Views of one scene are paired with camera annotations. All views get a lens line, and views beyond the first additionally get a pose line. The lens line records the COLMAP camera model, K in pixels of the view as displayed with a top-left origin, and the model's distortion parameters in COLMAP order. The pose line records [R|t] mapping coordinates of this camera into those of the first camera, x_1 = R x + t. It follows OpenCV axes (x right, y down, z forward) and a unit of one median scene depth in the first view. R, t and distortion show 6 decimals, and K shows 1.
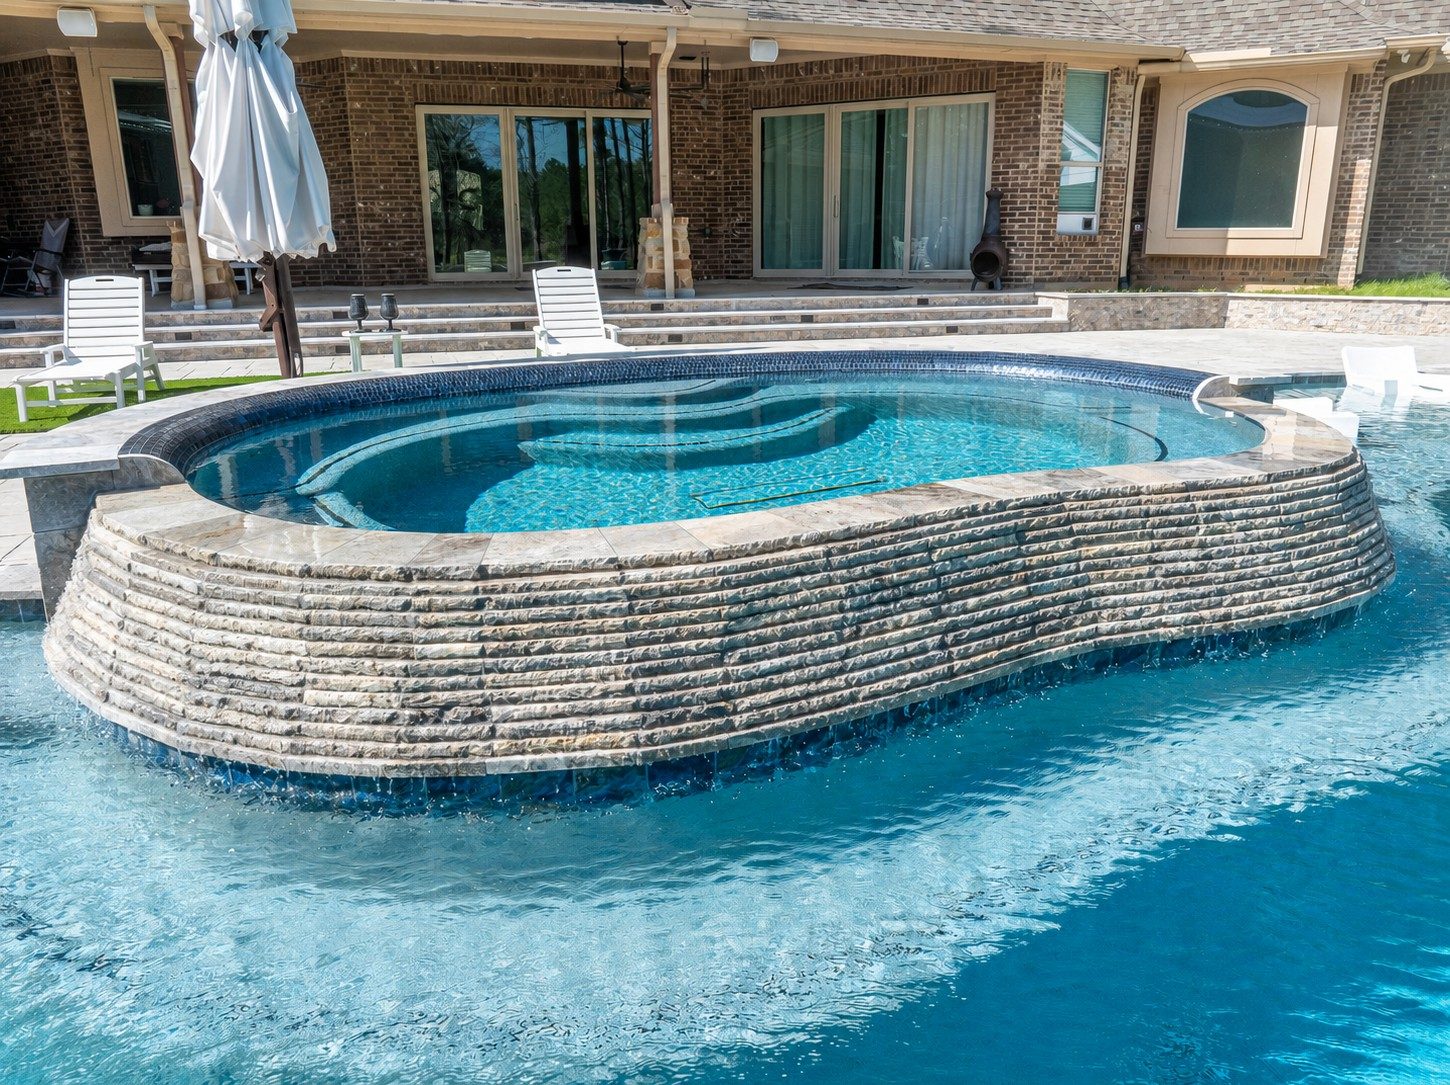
lens RADIAL K [[1025.0, 0, 728.8], [0, 1025.0, 546.2], [0, 0, 1]] dist [-0.027235, -0.020811]
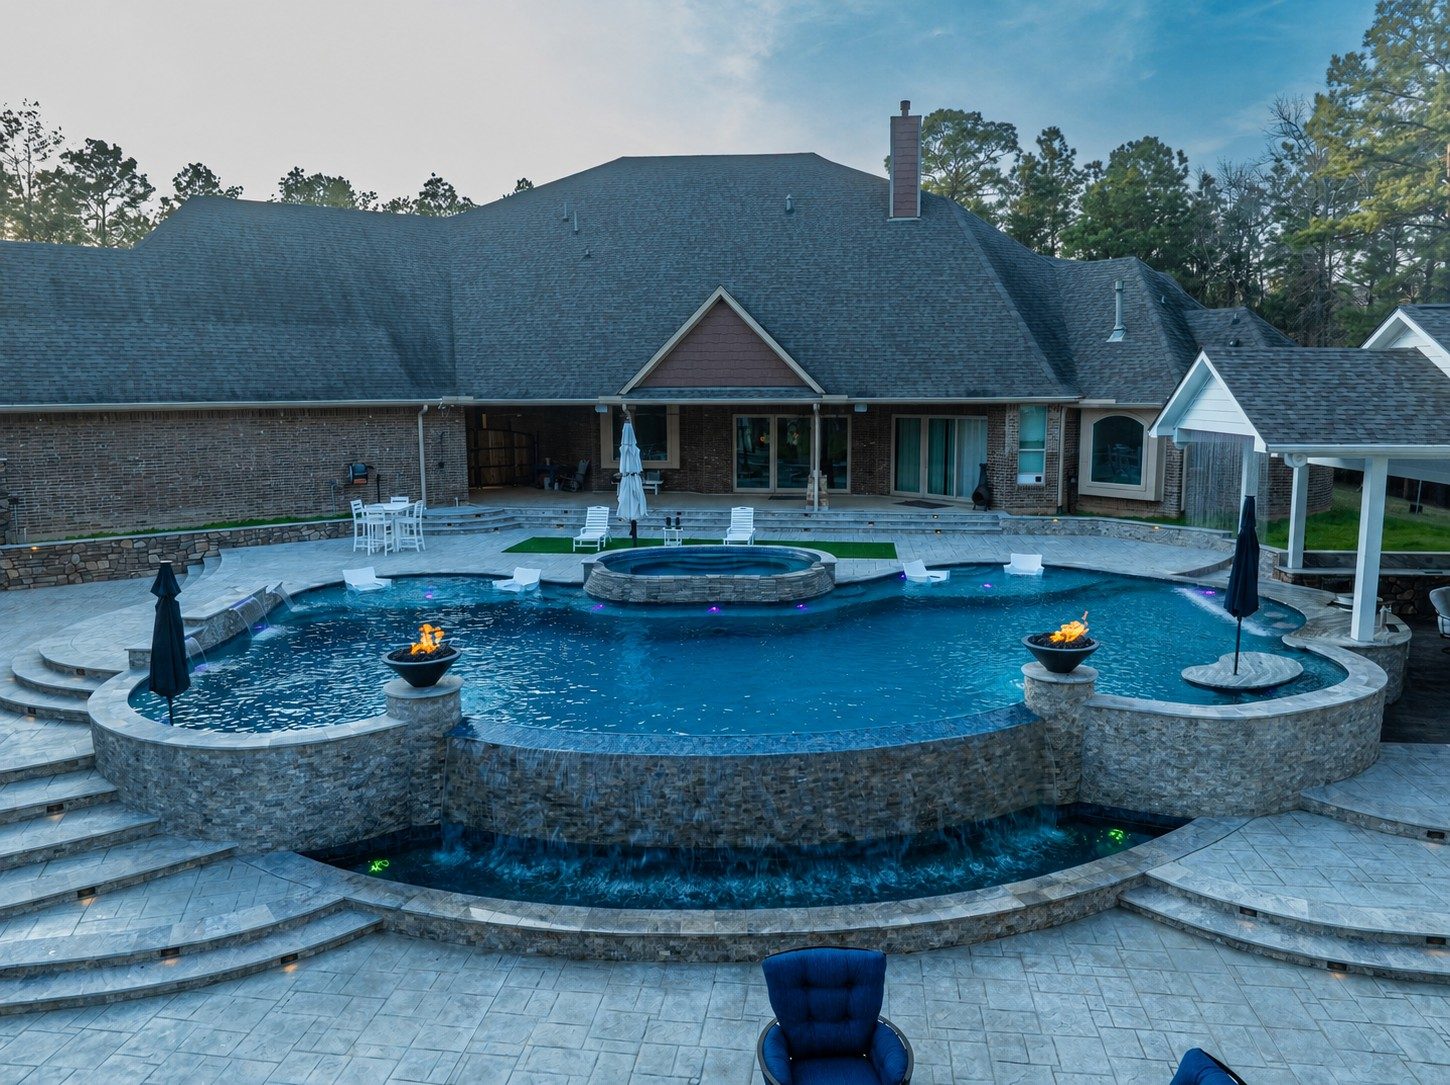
lens RADIAL K [[1025.0, 0, 728.8], [0, 1025.0, 546.2], [0, 0, 1]] dist [-0.027235, -0.020811]
pose [[0.913829, 0.063277, -0.401139, 2.834808], [-0.115093, 0.987640, -0.106397, 0.417898], [0.389448, 0.143397, 0.909817, -4.714957]]
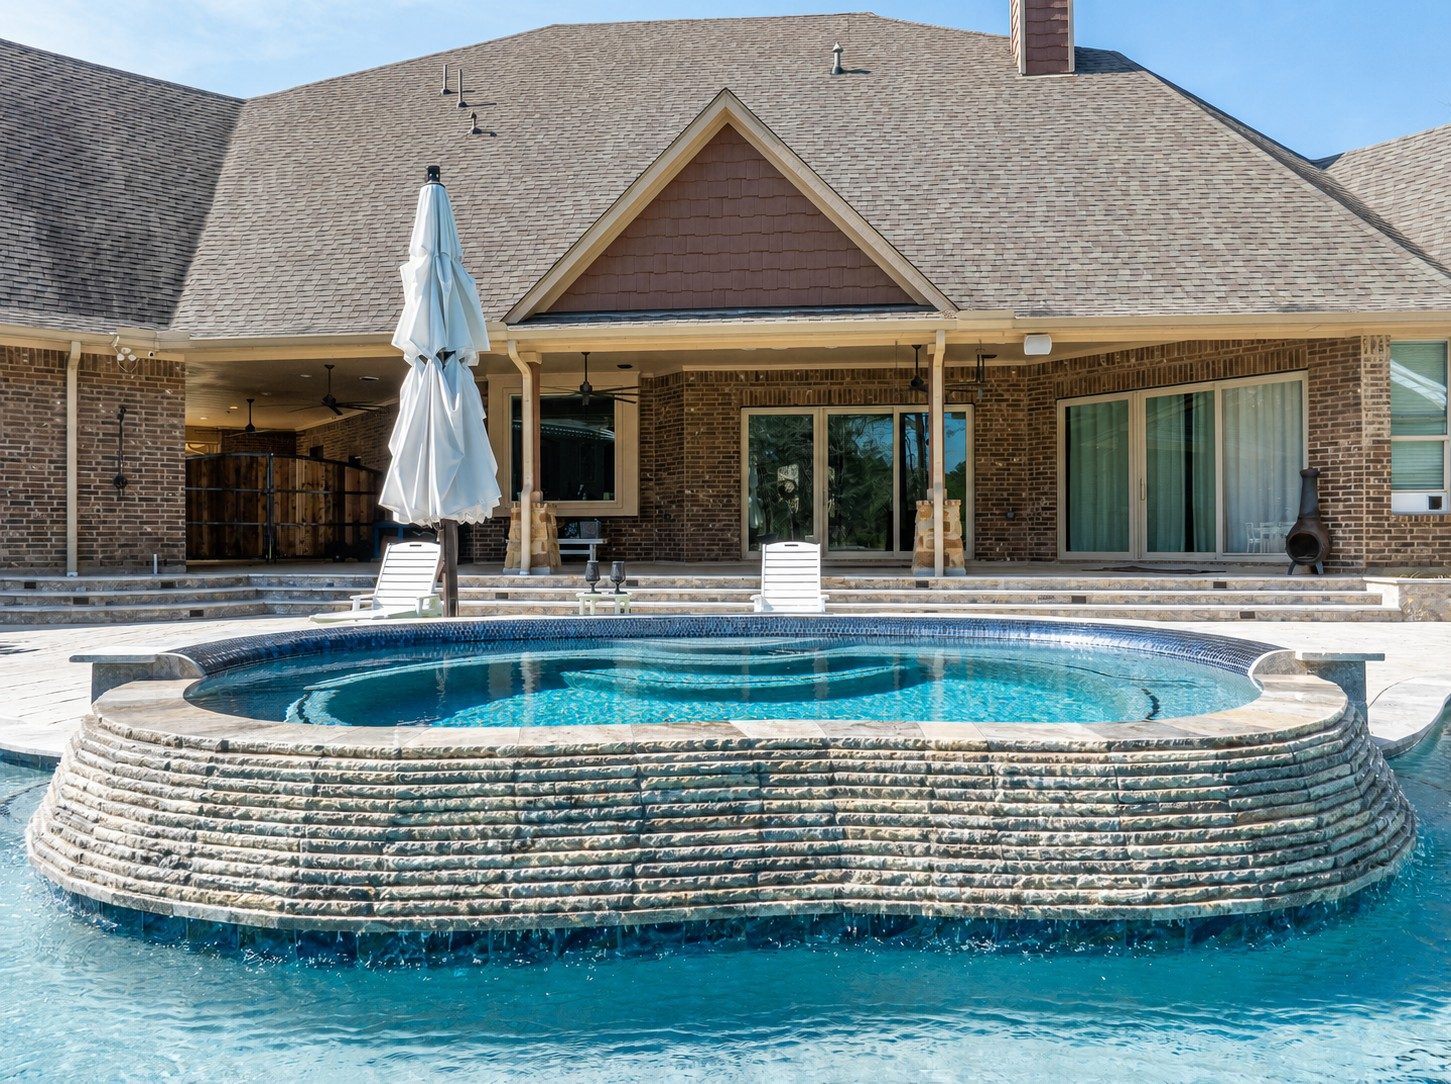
lens RADIAL K [[1025.7, 0, 729.3], [0, 1025.7, 545.7], [0, 0, 1]] dist [-0.027235, -0.020811]
pose [[0.922960, 0.006725, -0.384838, 0.583674], [-0.111546, 0.961612, -0.250718, 0.024043], [0.368379, 0.274329, 0.888279, 0.059033]]
